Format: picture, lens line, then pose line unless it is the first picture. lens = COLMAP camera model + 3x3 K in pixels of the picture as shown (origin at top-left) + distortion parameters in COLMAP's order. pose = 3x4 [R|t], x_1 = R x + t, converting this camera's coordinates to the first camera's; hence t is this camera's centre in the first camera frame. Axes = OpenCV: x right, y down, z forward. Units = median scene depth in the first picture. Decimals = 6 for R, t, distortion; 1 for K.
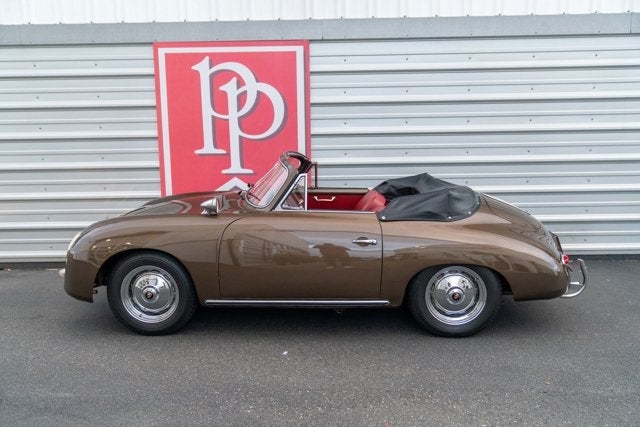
lens RADIAL K [[598.4, 0, 320.0], [0, 598.4, 213.5], [0, 0, 1]] dist [-0.007672, 0.002138]
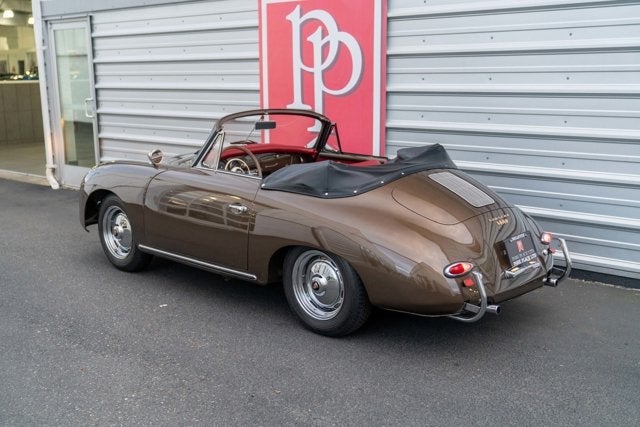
lens RADIAL K [[744.1, 0, 320.0], [0, 744.1, 213.5], [0, 0, 1]] dist [0.007182, -0.004475]
pose [[0.761353, 0.130009, -0.635169, 0.615055], [-0.104815, 0.991483, 0.077303, -0.032183], [0.639809, 0.007721, 0.768495, 0.127469]]
